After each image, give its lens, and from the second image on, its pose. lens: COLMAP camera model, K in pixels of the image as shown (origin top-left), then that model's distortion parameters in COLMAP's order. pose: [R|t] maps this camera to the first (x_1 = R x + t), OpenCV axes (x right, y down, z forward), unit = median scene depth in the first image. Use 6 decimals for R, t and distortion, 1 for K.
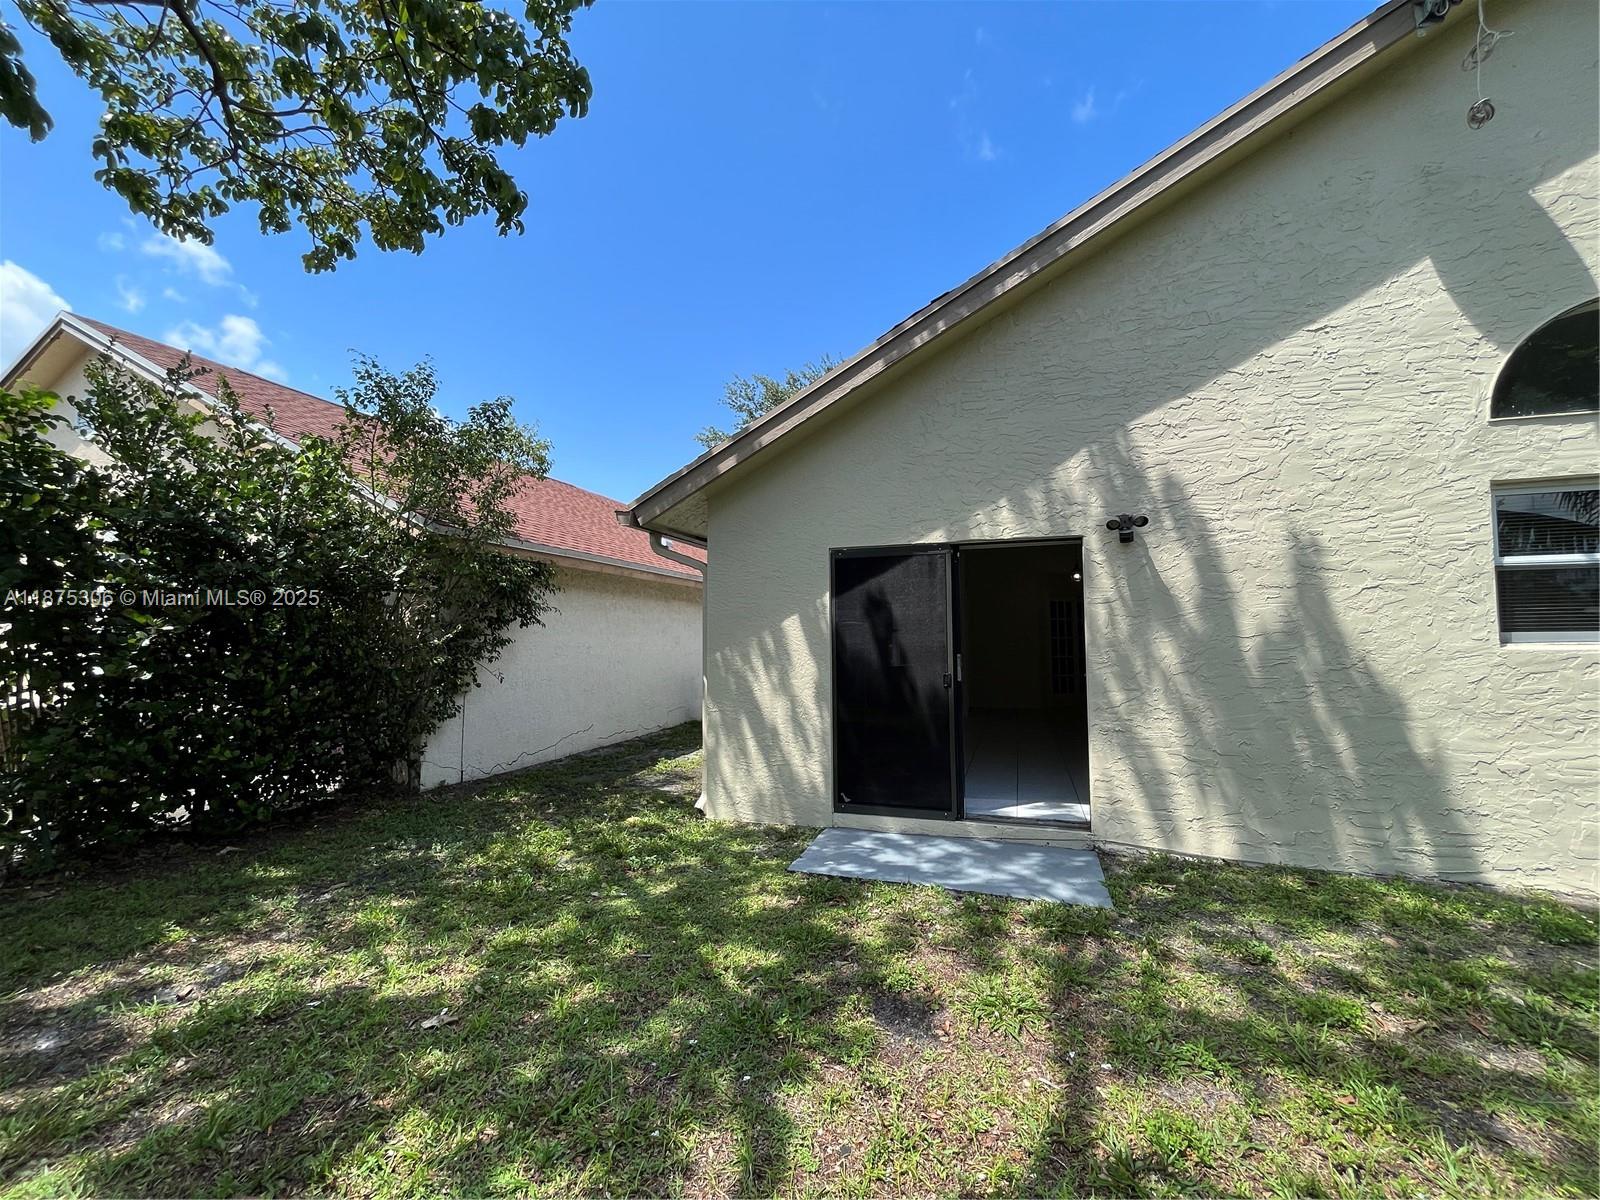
lens RADIAL K [[643.4, 0, 800.0], [0, 643.4, 600.0], [0, 0, 1]] dist [-0.001823, -0.000153]
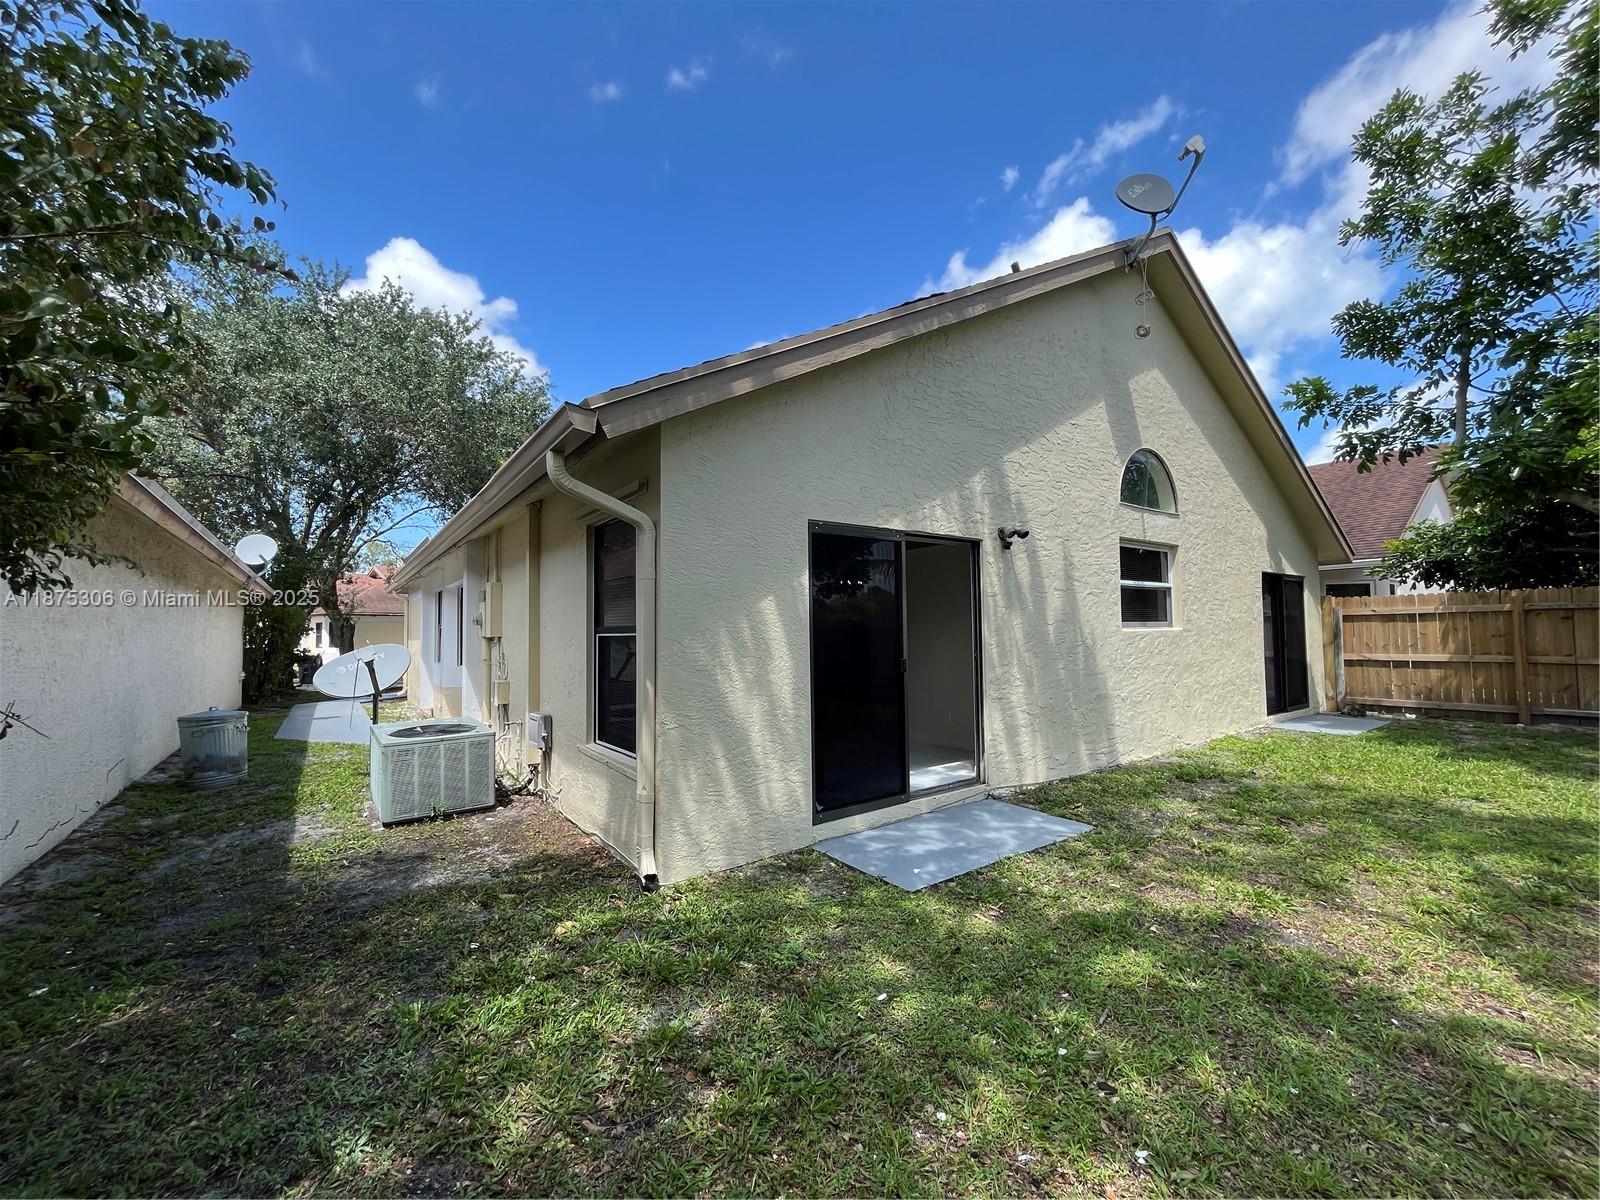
lens RADIAL K [[643.4, 0, 800.0], [0, 643.4, 600.0], [0, 0, 1]] dist [-0.001823, -0.000153]
pose [[0.581481, 0.038752, 0.812636, -0.761714], [-0.037787, 0.999073, -0.020605, 0.052627], [-0.812682, -0.018725, 0.582407, 0.588722]]
